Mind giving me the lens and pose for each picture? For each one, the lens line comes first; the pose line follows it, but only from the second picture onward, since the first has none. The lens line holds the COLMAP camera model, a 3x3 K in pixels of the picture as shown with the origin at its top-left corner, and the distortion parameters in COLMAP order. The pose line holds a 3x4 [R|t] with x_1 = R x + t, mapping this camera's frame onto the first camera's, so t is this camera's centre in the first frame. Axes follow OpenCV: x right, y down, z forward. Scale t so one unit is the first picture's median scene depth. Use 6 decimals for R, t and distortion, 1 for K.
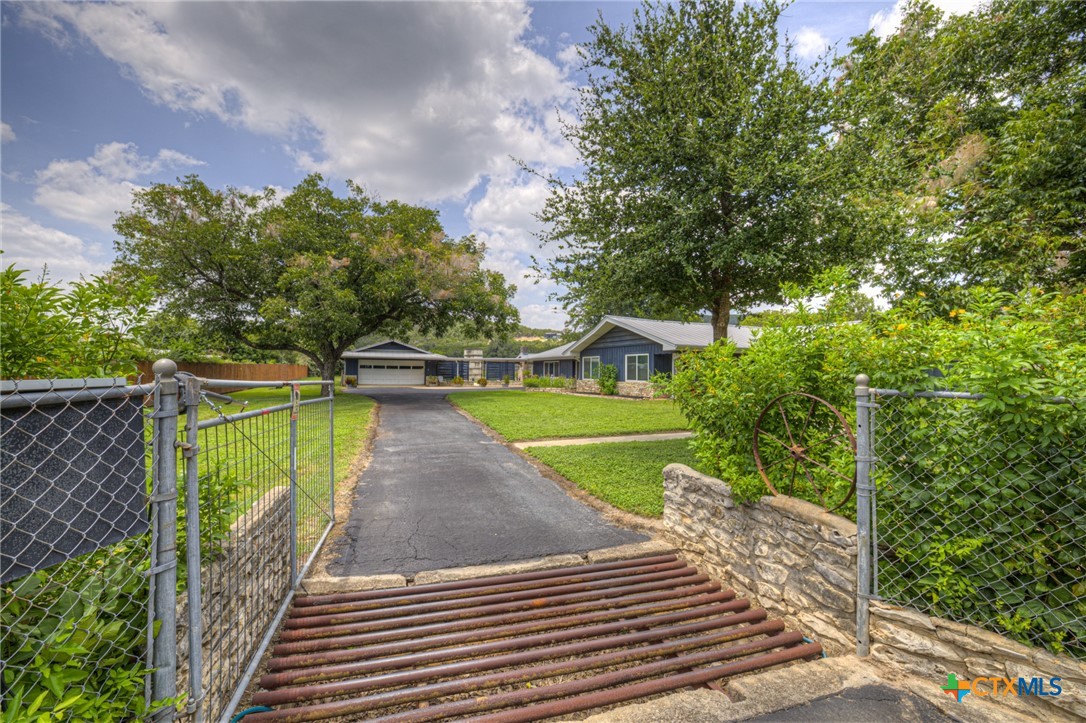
lens RADIAL K [[456.9, 0, 539.6], [0, 456.9, 361.9], [0, 0, 1]] dist [-0.050024, 0.018043]
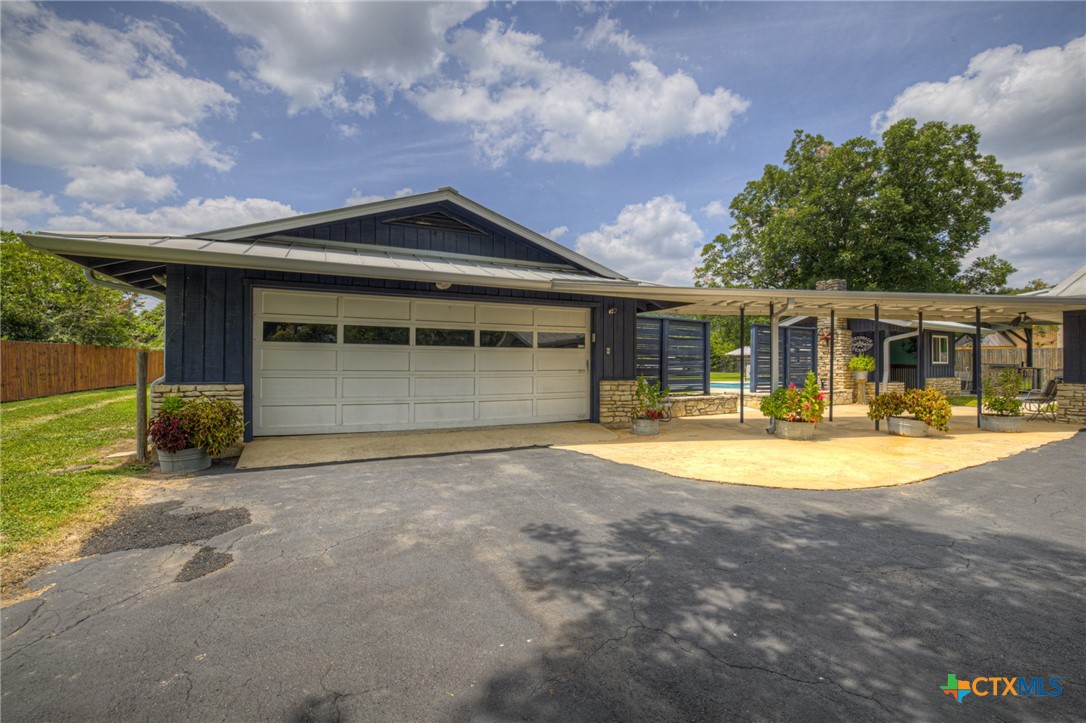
lens RADIAL K [[456.9, 0, 543.0], [0, 456.9, 361.5], [0, 0, 1]] dist [-0.000346, 0.000035]
pose [[0.994446, -0.006002, 0.105077, -0.426586], [0.004549, 0.999891, 0.014055, 0.026939], [-0.105150, -0.013499, 0.994365, 1.124203]]
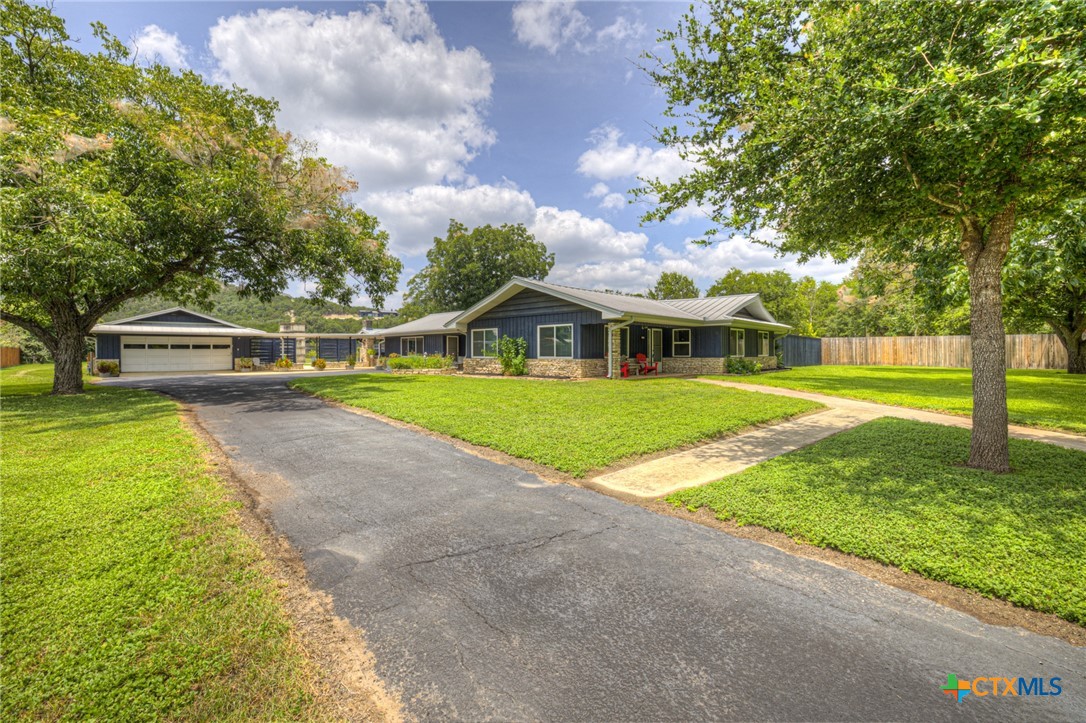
lens RADIAL K [[451.5, 0, 522.3], [0, 451.5, 358.5], [0, 0, 1]] dist [-0.001697, 0.000180]
pose [[0.935219, -0.021106, 0.353441, -0.098226], [0.007305, 0.999160, 0.040335, 0.007589], [-0.353995, -0.035140, 0.934587, 0.195692]]
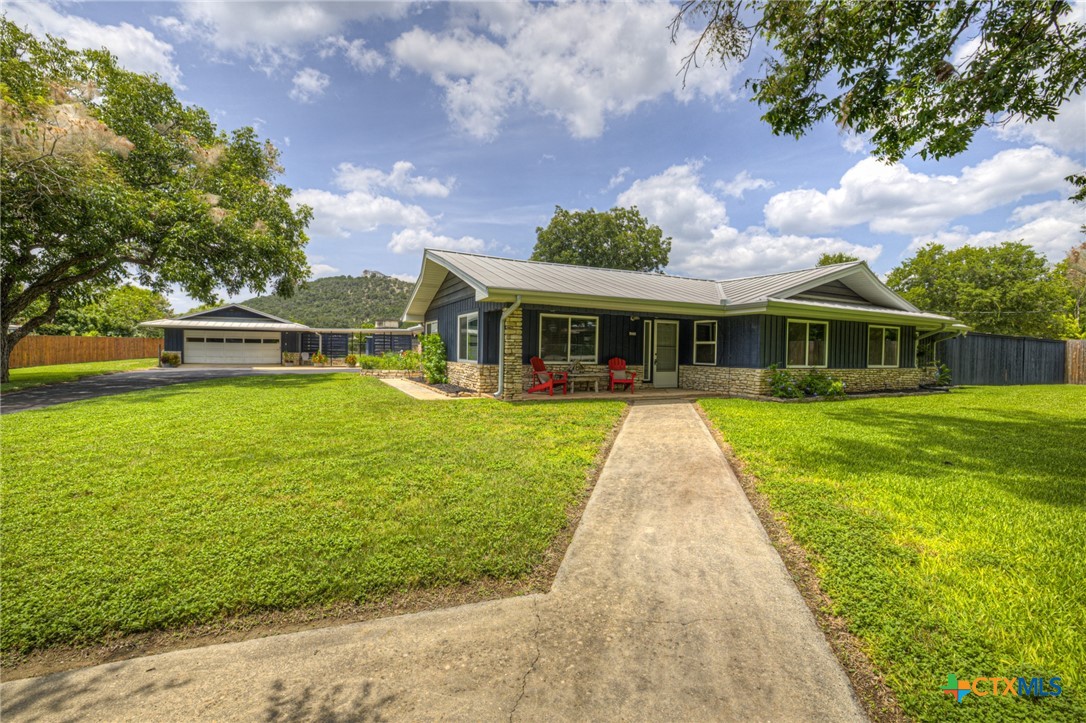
lens RADIAL K [[451.5, 0, 522.3], [0, 451.5, 358.5], [0, 0, 1]] dist [-0.001697, 0.000180]
pose [[0.999833, 0.002791, 0.018087, 0.203395], [-0.003567, 0.999070, 0.042979, 0.010421], [-0.017950, -0.043036, 0.998912, 0.329053]]
